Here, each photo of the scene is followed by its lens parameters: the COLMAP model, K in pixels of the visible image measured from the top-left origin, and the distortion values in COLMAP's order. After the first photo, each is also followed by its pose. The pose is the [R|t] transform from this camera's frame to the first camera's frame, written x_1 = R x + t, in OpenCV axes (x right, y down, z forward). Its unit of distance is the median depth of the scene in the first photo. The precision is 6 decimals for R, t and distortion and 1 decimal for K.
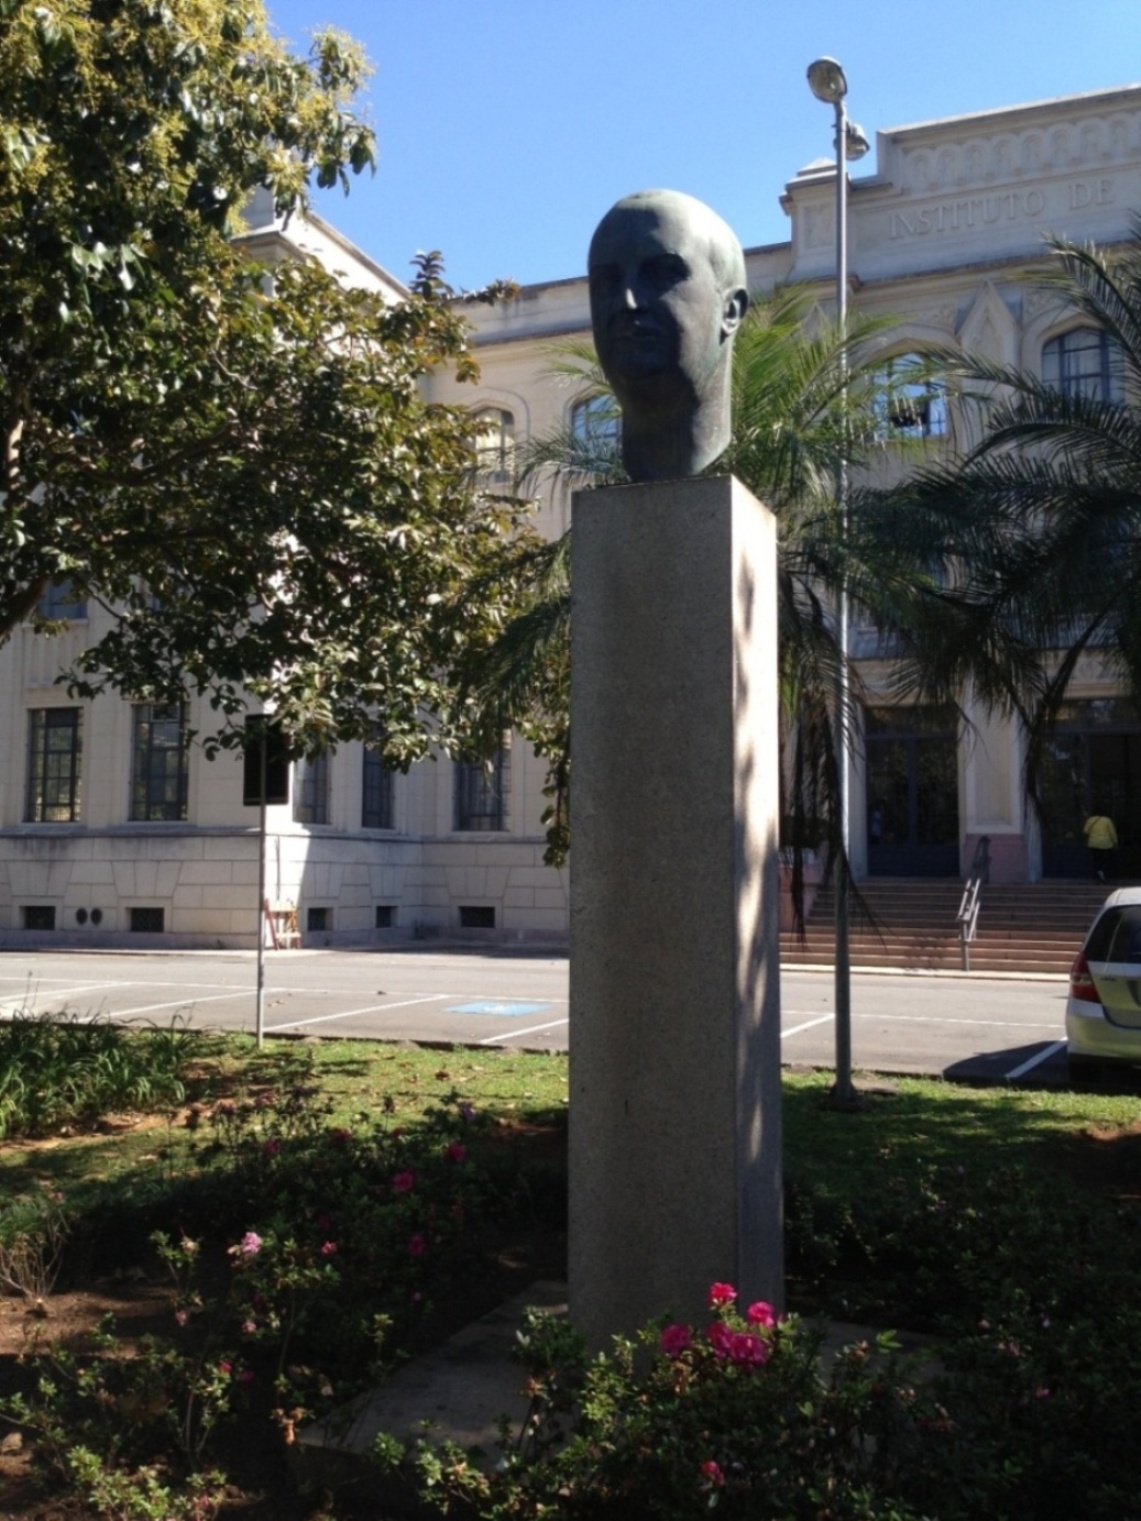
lens RADIAL K [[1414.3, 0, 579.4], [0, 1414.3, 765.0], [0, 0, 1]] dist [0.136141, -0.230798]
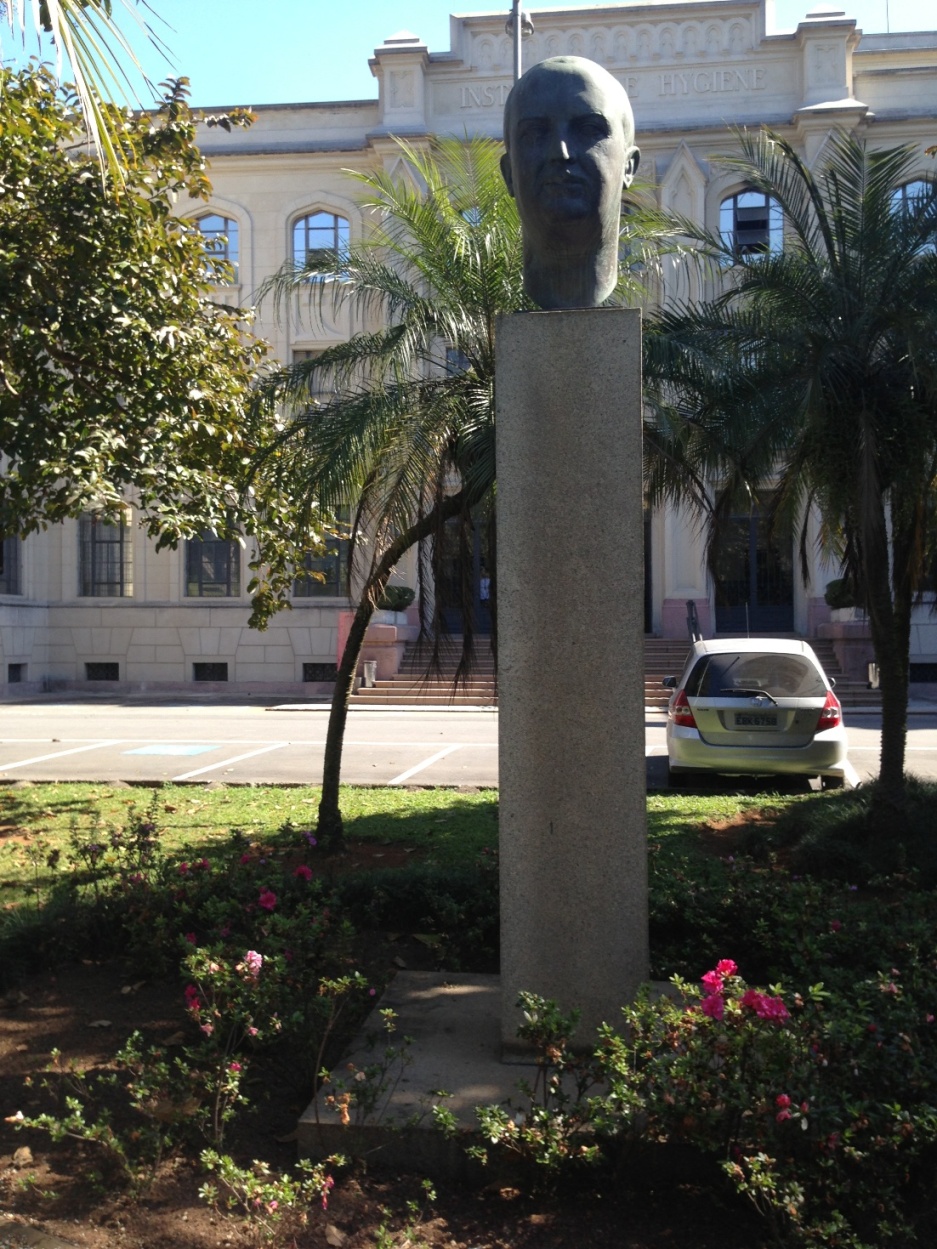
lens RADIAL K [[1161.4, 0, 475.8], [0, 1161.4, 628.2], [0, 0, 1]] dist [0.136141, -0.230798]
pose [[0.962252, -0.007610, 0.272054, -0.138454], [-0.012497, 0.997319, 0.072099, -0.001574], [-0.271873, -0.072777, 0.959577, 0.028921]]
